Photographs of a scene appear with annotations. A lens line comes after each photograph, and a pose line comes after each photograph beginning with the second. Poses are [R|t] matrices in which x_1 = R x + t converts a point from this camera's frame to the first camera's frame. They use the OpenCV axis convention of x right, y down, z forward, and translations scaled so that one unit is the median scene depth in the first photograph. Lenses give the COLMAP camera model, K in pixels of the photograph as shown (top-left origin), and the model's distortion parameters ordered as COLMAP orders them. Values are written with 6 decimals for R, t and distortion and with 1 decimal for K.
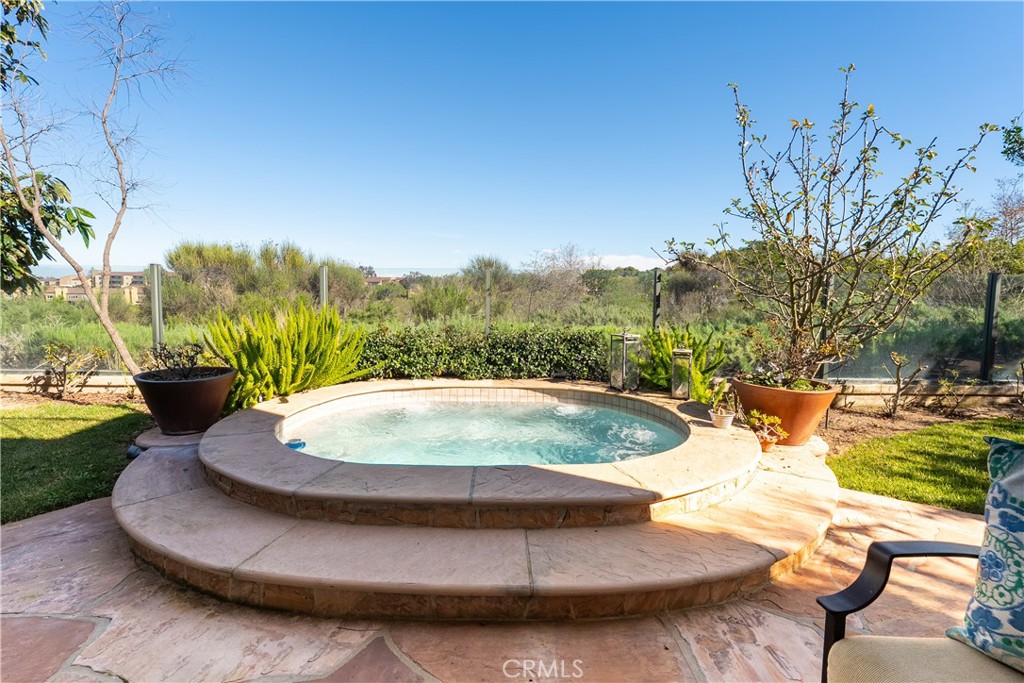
lens RADIAL K [[439.0, 0, 533.4], [0, 439.0, 321.6], [0, 0, 1]] dist [0.000828, -0.000114]
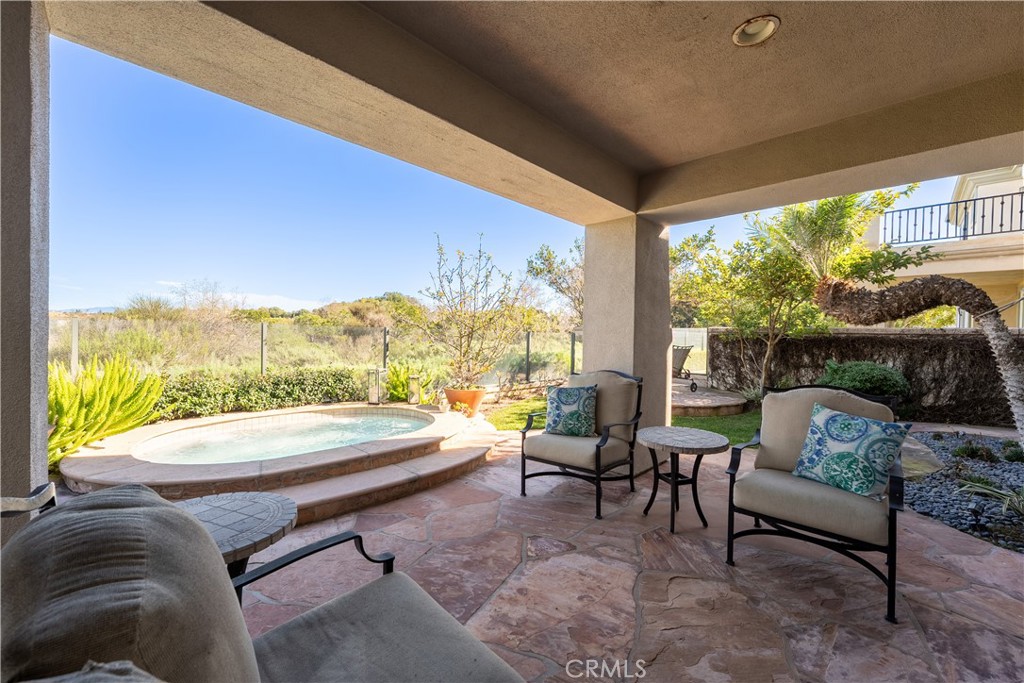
lens RADIAL K [[408.6, 0, 511.9], [0, 408.6, 343.4], [0, 0, 1]] dist [0.000532, 0.000032]
pose [[0.696635, -0.009370, 0.717364, -0.486081], [0.033676, 0.999240, -0.019651, -0.016671], [-0.716635, 0.037848, 0.696421, -0.364561]]
